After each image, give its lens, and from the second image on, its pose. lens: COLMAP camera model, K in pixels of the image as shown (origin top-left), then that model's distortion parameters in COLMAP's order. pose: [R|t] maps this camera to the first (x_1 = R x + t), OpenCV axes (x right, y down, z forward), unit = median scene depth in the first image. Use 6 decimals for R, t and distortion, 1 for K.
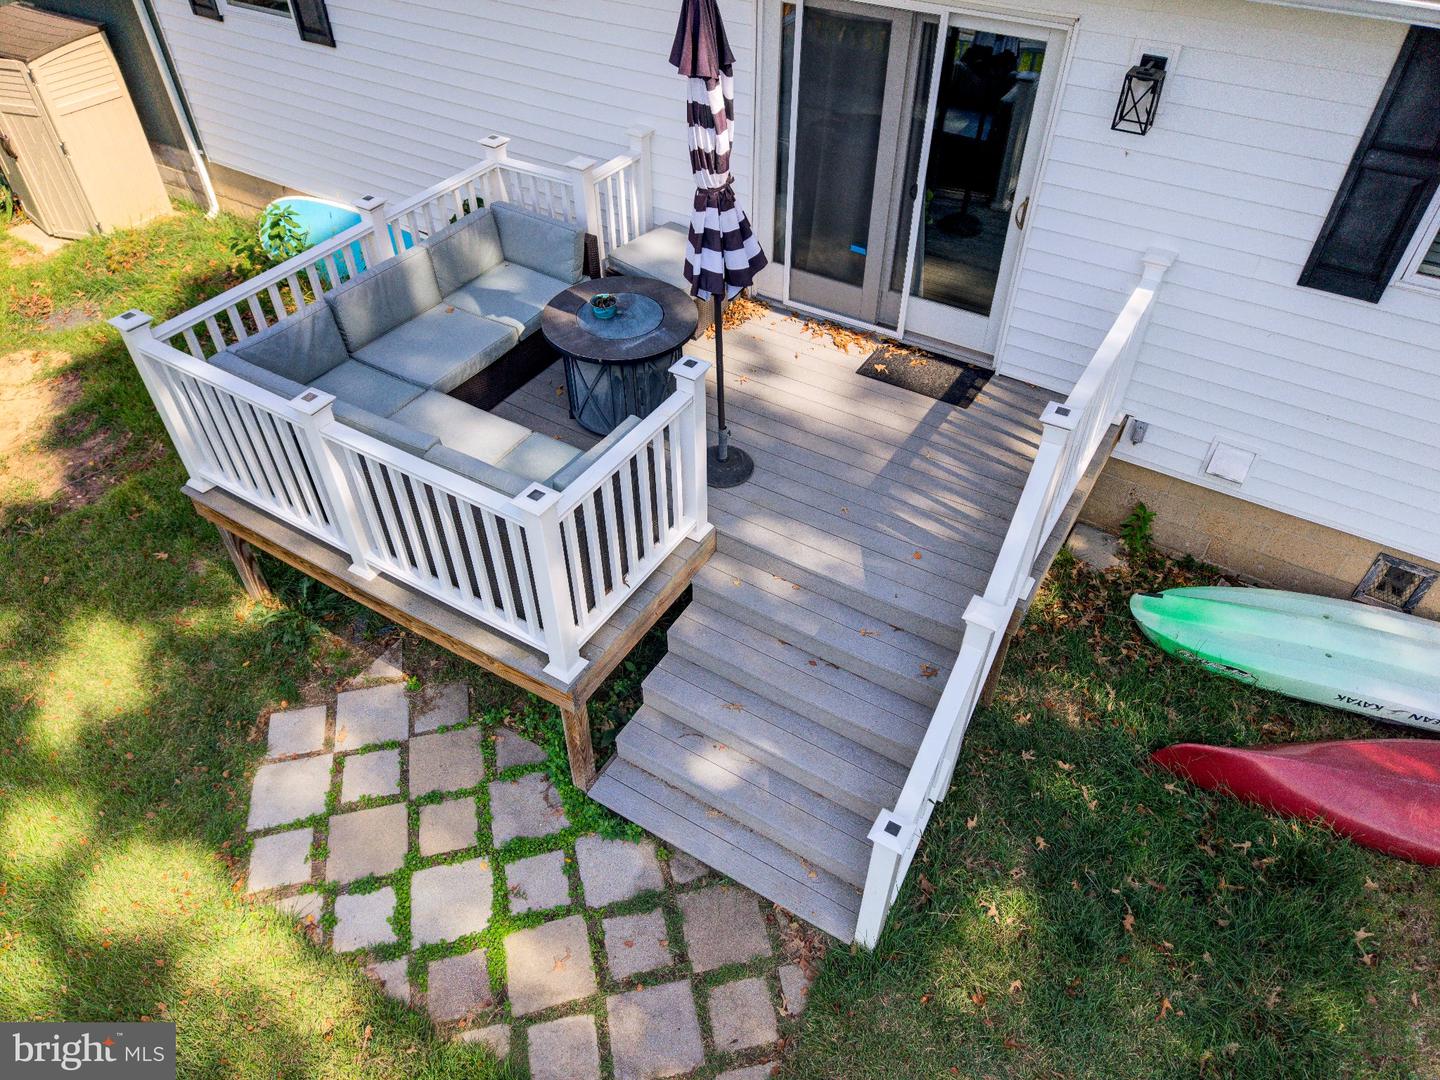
lens RADIAL K [[975.8, 0, 720.0], [0, 975.8, 540.0], [0, 0, 1]] dist [-0.001664, -0.001862]
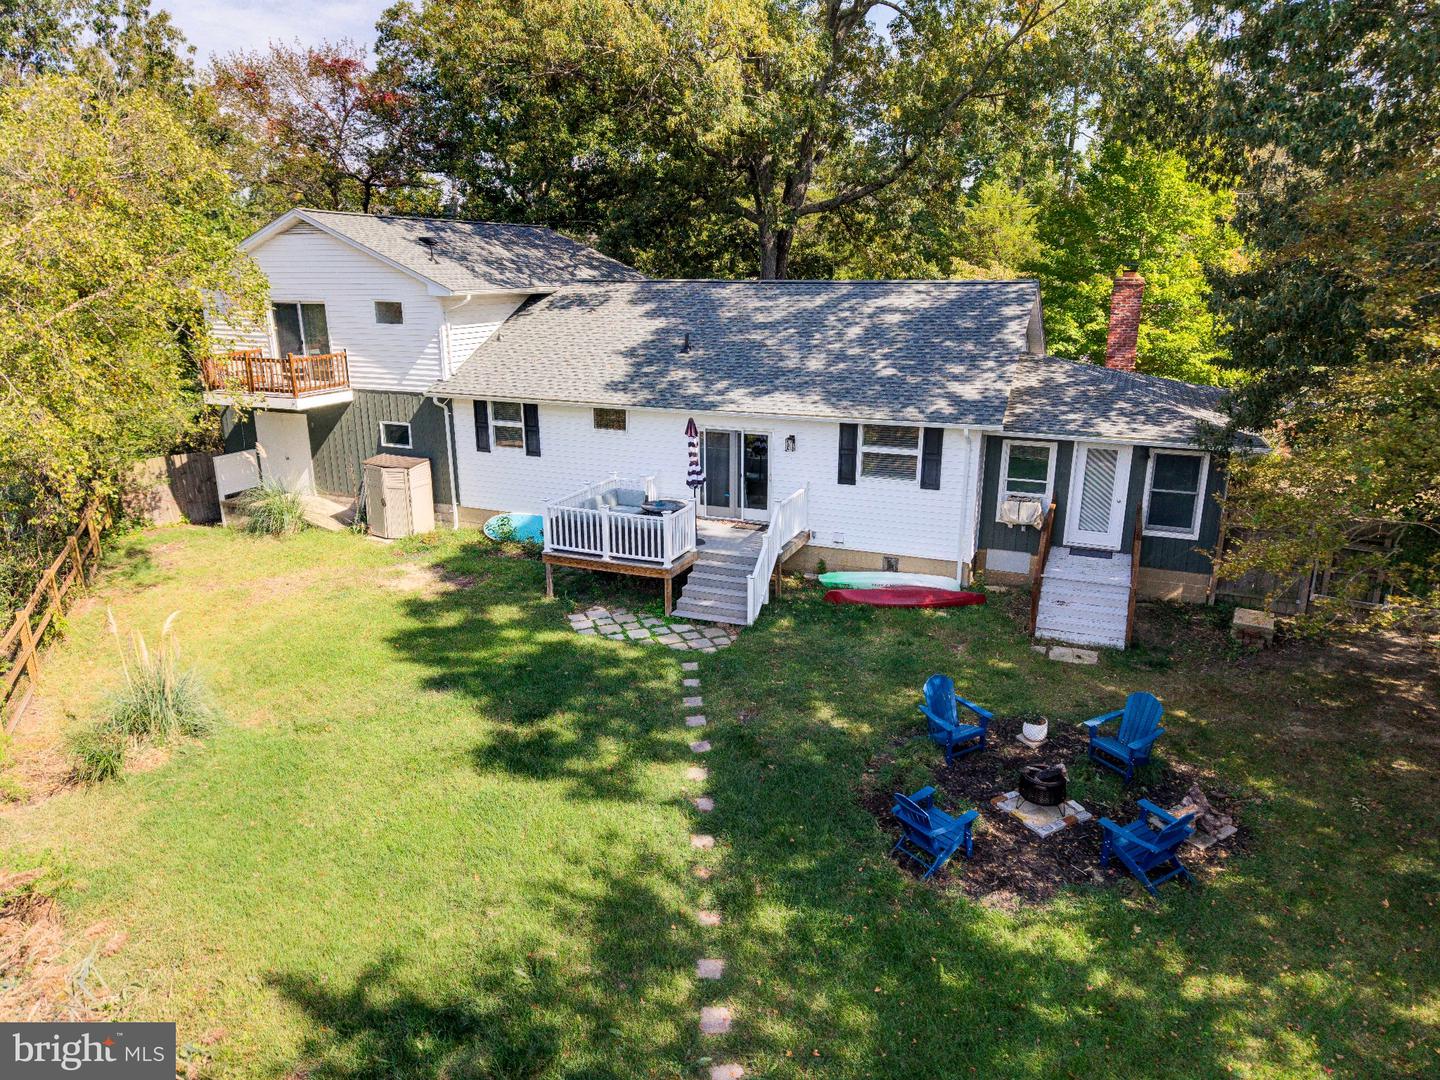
lens RADIAL K [[975.8, 0, 720.0], [0, 975.8, 540.0], [0, 0, 1]] dist [-0.001664, -0.001862]
pose [[0.986415, -0.041647, 0.158907, -0.496668], [0.110023, 0.885816, -0.450805, 1.593272], [-0.121988, 0.462164, 0.878364, -2.208245]]
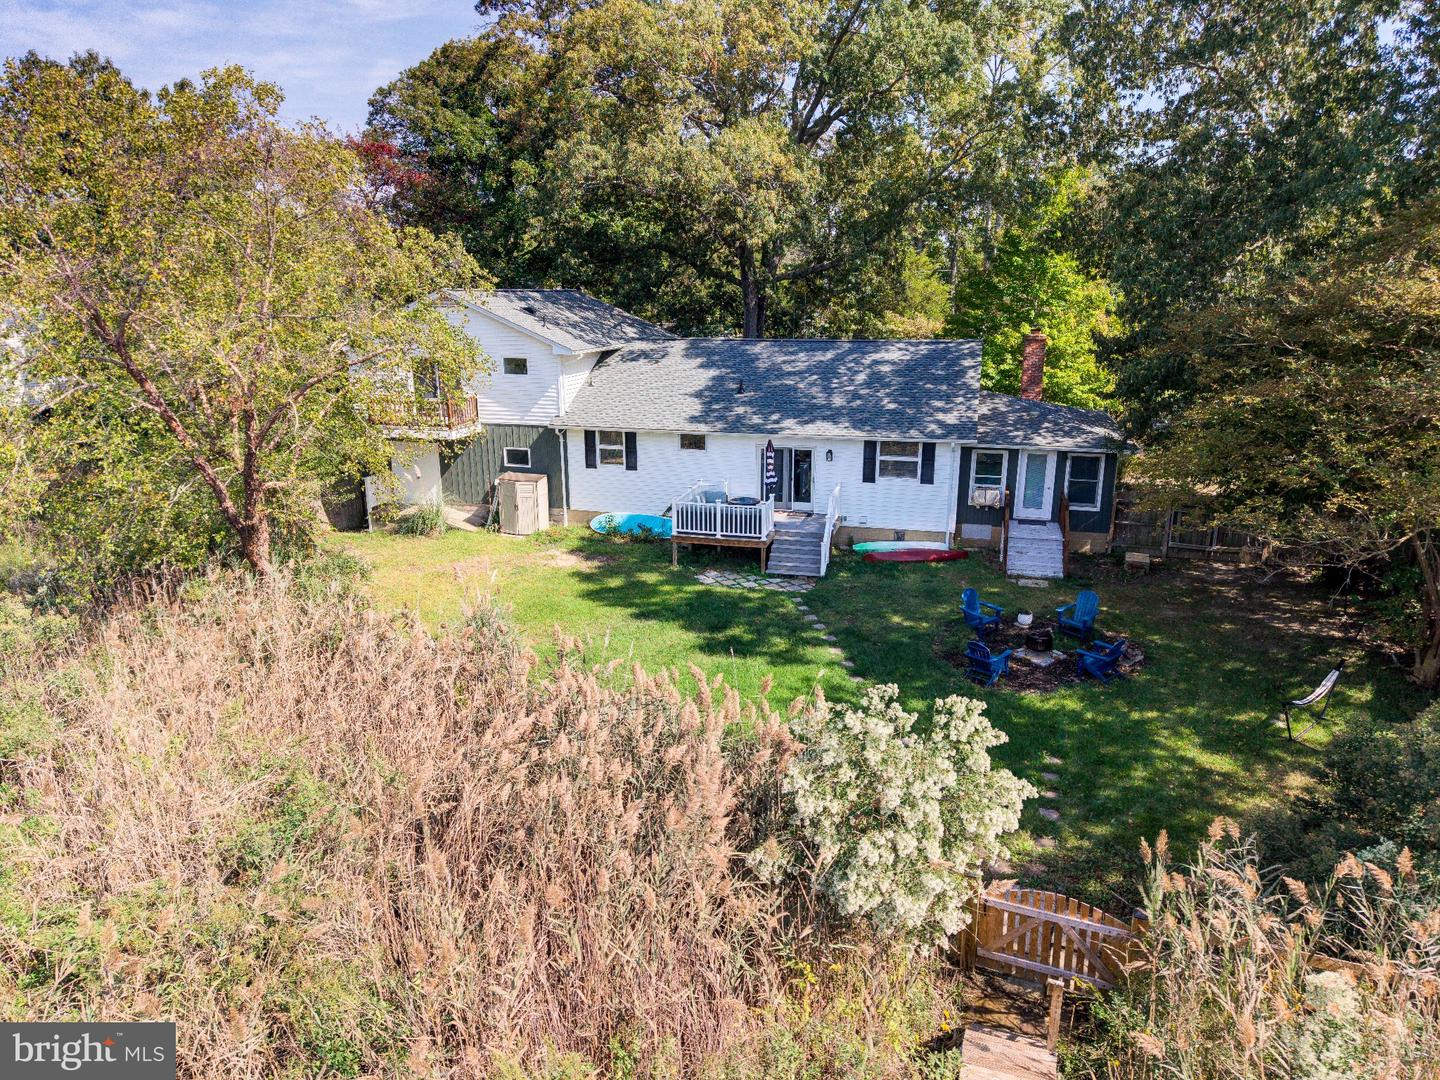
lens RADIAL K [[975.7, 0, 720.0], [0, 975.7, 540.0], [0, 0, 1]] dist [0.059434, -0.141525]
pose [[0.953676, -0.071230, 0.292281, -1.847336], [0.202902, 0.869613, -0.450116, 2.360216], [-0.222110, 0.488569, 0.843782, -3.382735]]
